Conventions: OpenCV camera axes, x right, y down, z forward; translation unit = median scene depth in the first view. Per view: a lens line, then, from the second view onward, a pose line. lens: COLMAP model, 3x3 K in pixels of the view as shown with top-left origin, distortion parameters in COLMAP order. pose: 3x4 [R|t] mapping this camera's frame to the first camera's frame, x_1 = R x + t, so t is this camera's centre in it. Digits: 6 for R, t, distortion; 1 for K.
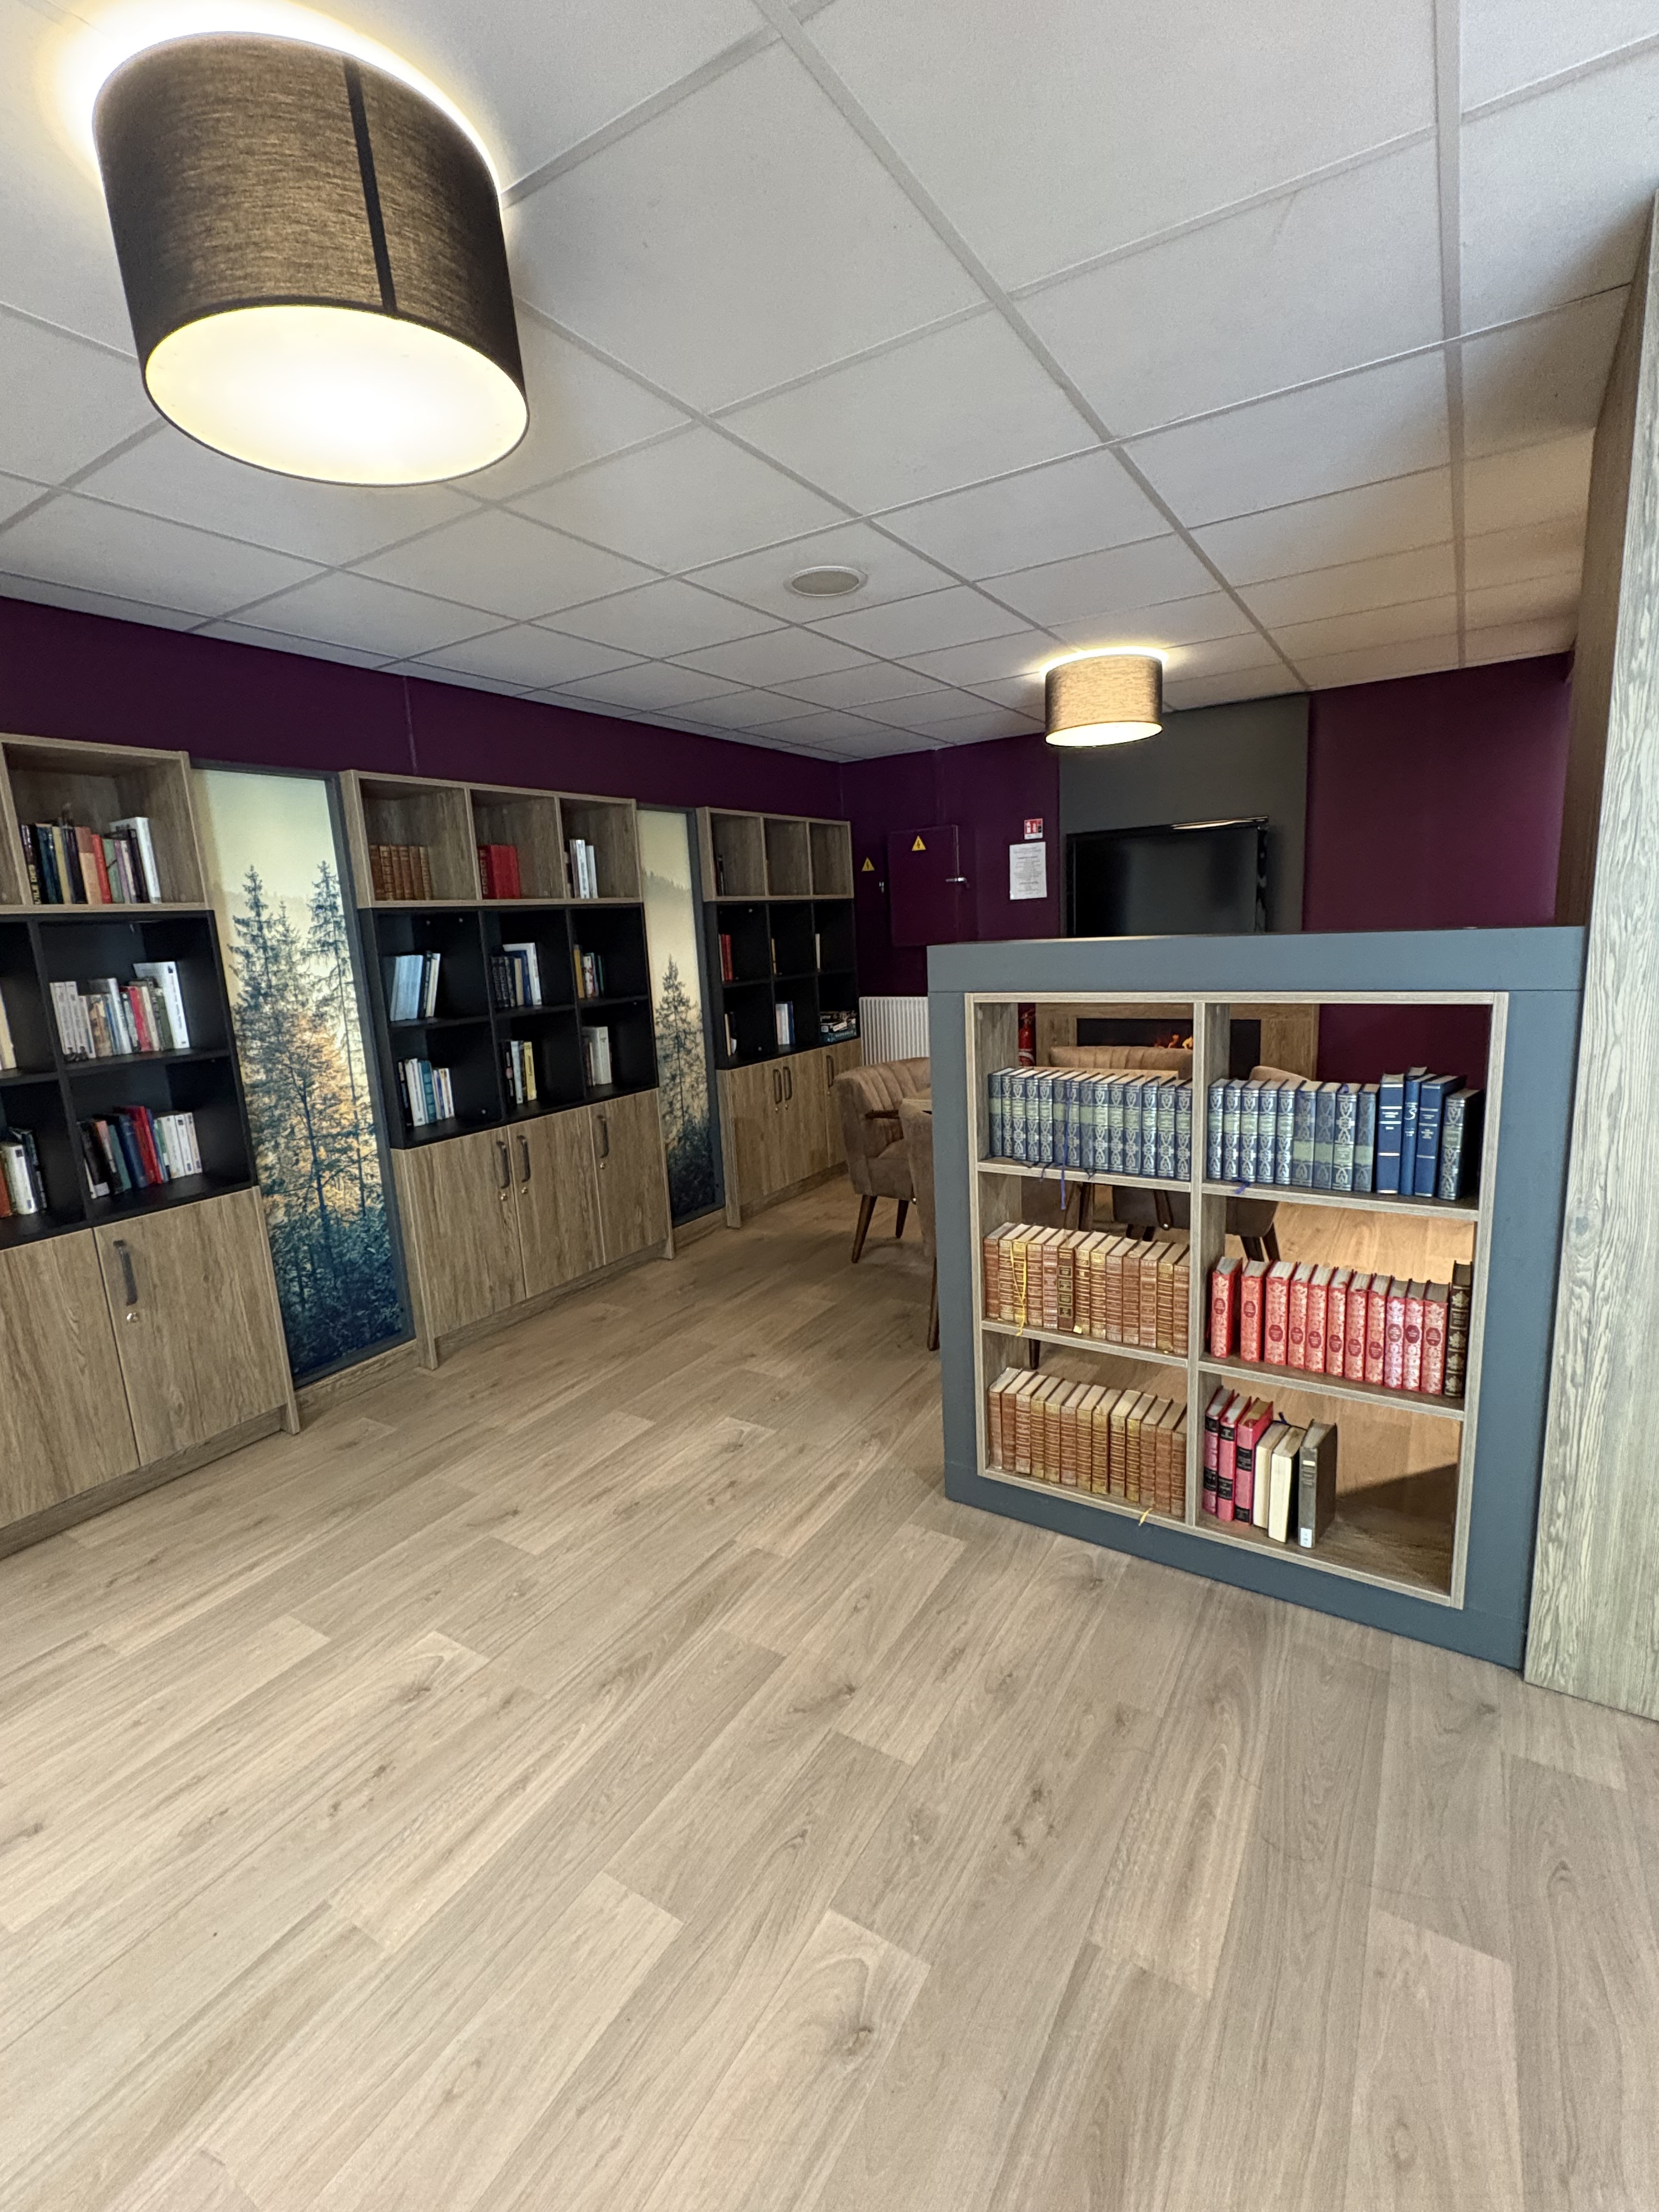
lens RADIAL K [[965.9, 0, 845.7], [0, 965.9, 1104.1], [0, 0, 1]] dist [-0.003361, -0.000940]
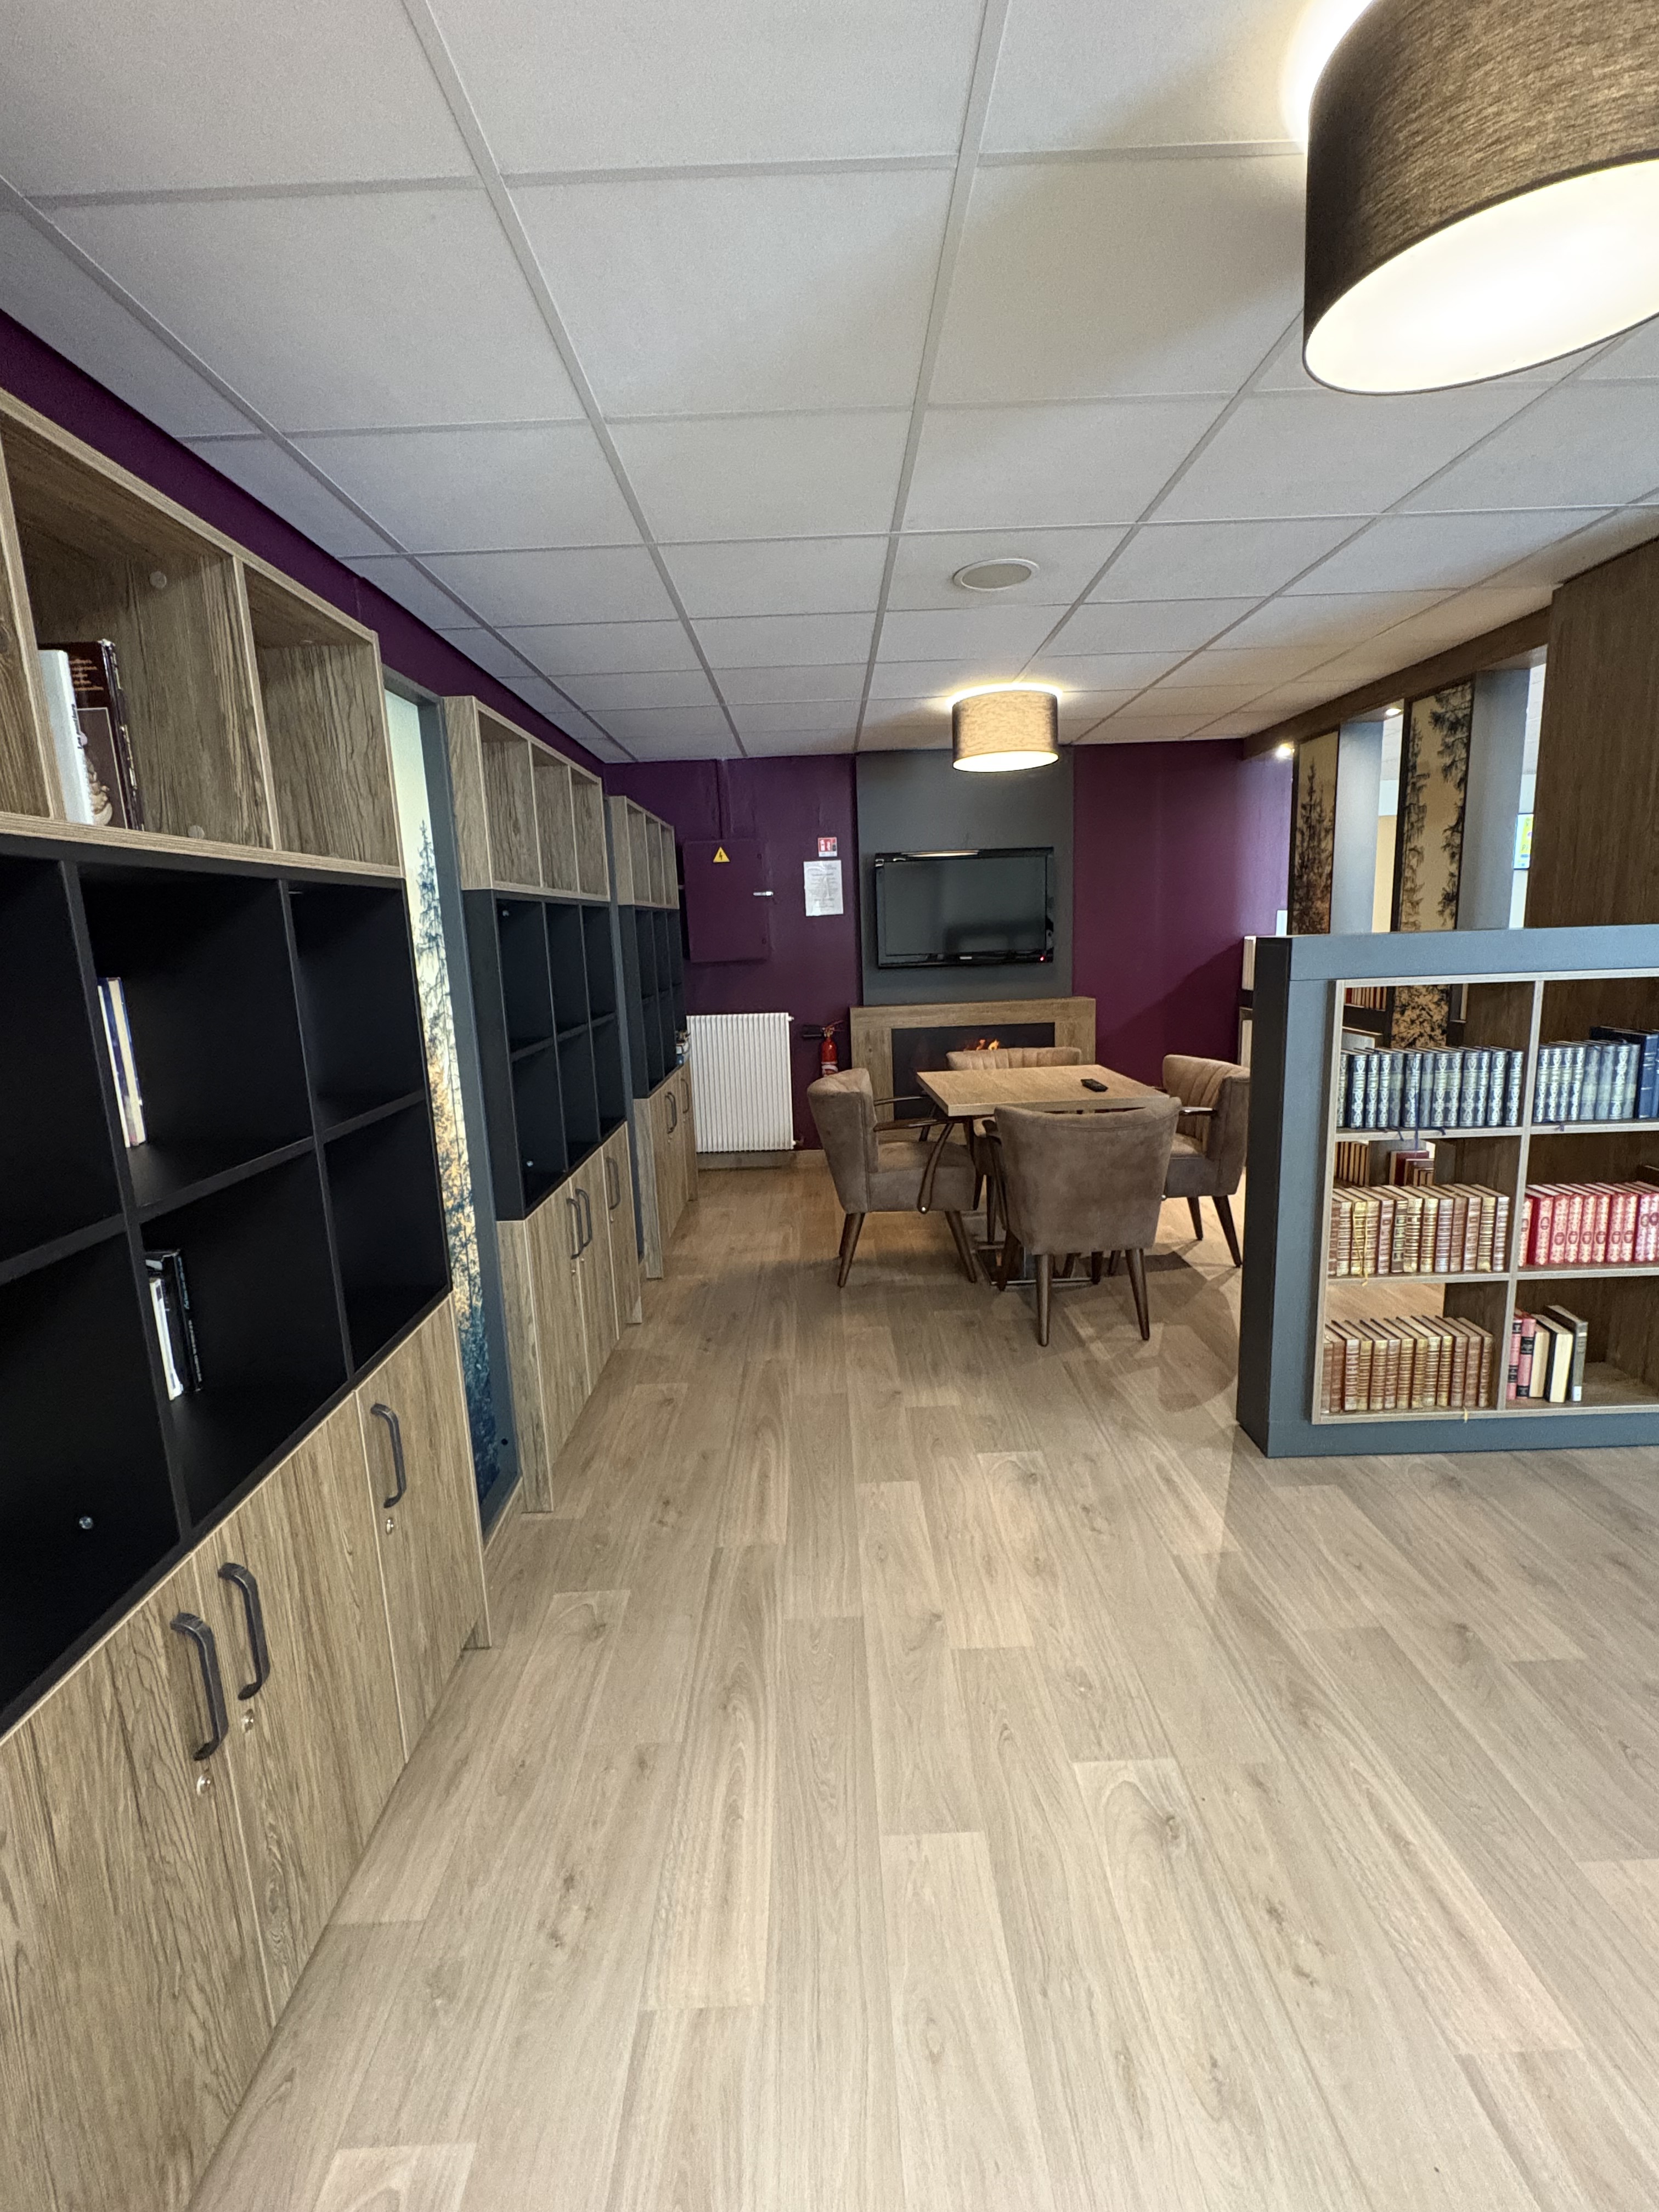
lens RADIAL K [[965.9, 0, 818.5], [0, 965.9, 1107.2], [0, 0, 1]] dist [-0.003361, -0.000940]
pose [[0.851244, -0.078611, 0.518849, -1.508329], [0.093086, 0.995656, -0.001868, -0.037298], [-0.516449, 0.049888, 0.854864, 0.587916]]
